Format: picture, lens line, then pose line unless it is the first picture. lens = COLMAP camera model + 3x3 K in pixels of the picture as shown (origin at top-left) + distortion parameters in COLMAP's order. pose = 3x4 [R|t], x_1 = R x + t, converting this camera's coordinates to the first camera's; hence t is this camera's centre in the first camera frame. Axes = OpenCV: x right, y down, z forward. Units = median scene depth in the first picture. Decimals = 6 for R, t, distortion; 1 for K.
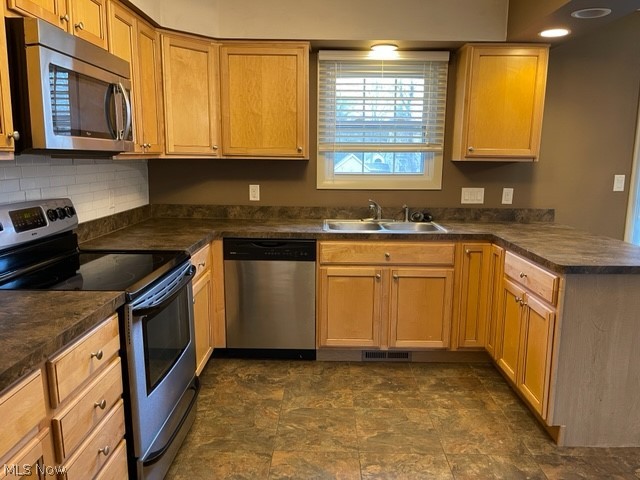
lens RADIAL K [[483.0, 0, 319.8], [0, 483.0, 237.9], [0, 0, 1]] dist [0.039997, -0.068398]
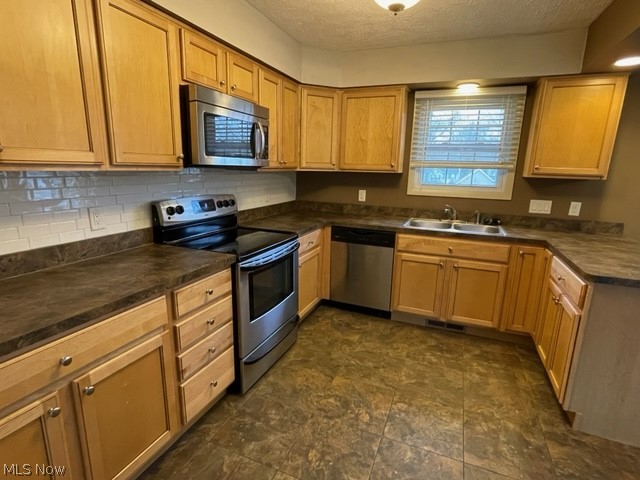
lens RADIAL K [[332.6, 0, 319.2], [0, 332.6, 238.6], [0, 0, 1]] dist [-0.026303, 0.005933]
pose [[0.925155, 0.091596, -0.368373, 0.142940], [-0.076941, 0.995555, 0.054309, -0.013389], [0.371710, -0.021901, 0.928090, 0.055278]]
